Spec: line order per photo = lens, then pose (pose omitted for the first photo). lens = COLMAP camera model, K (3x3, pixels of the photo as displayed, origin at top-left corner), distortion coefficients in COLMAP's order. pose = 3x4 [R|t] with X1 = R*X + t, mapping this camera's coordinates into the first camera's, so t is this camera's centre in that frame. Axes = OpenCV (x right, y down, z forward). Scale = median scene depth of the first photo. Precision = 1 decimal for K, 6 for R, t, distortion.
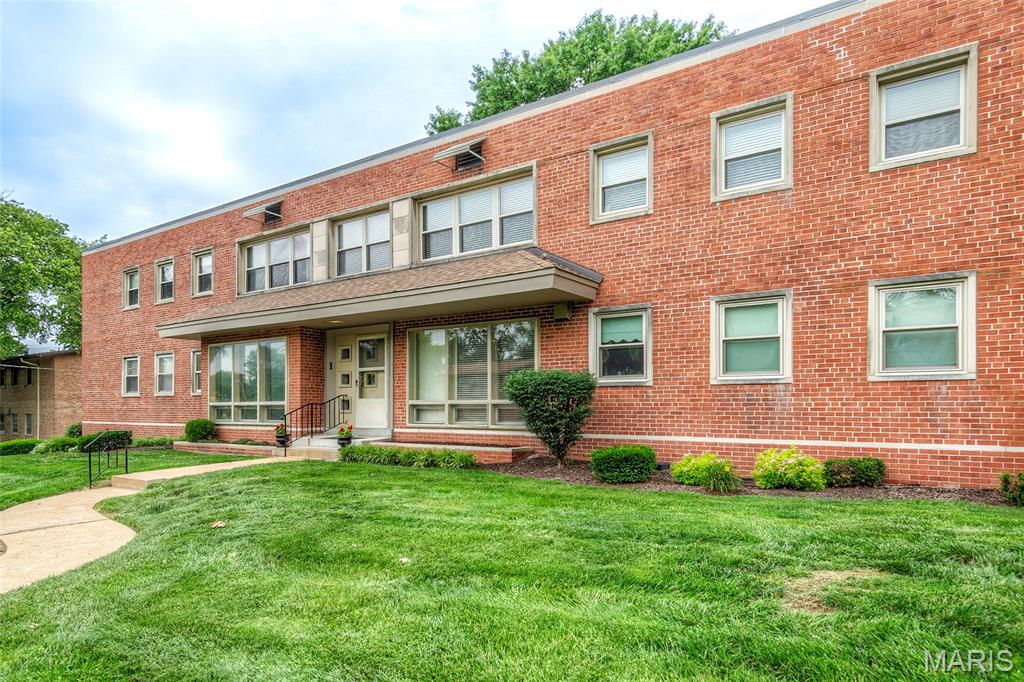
lens RADIAL K [[621.4, 0, 510.0], [0, 621.4, 405.4], [0, 0, 1]] dist [0.006026, -0.000569]
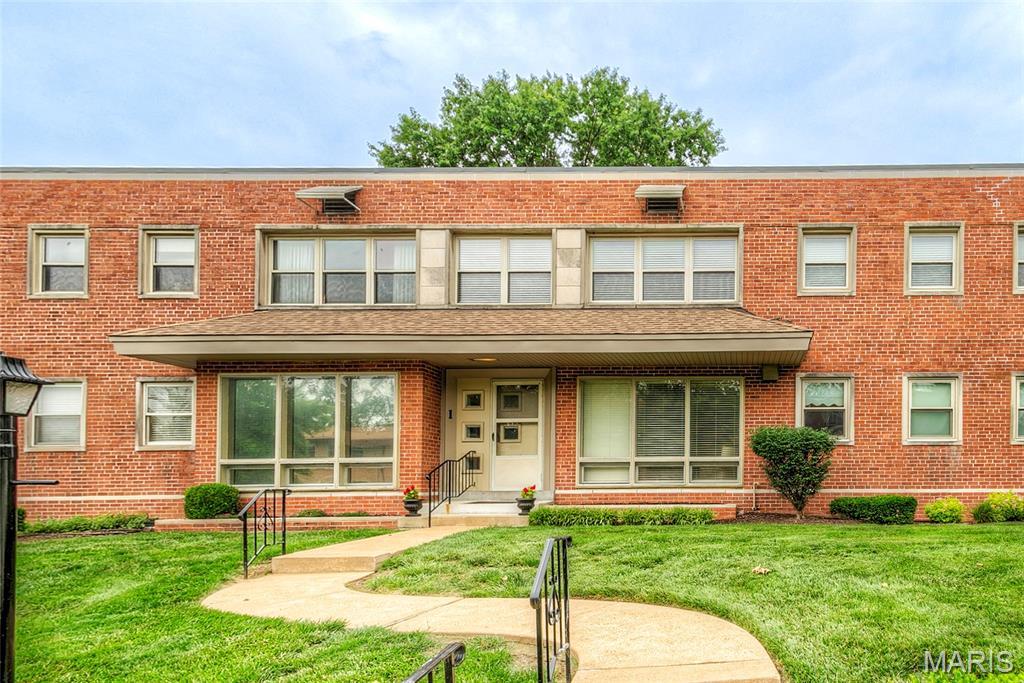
lens RADIAL K [[533.6, 0, 512.0], [0, 533.6, 464.3], [0, 0, 1]] dist [0.005020, 0.000460]
pose [[0.822493, -0.000334, 0.568775, -0.810724], [0.003145, 0.999987, -0.003961, 0.005000], [-0.568766, 0.005047, 0.822484, 0.519899]]
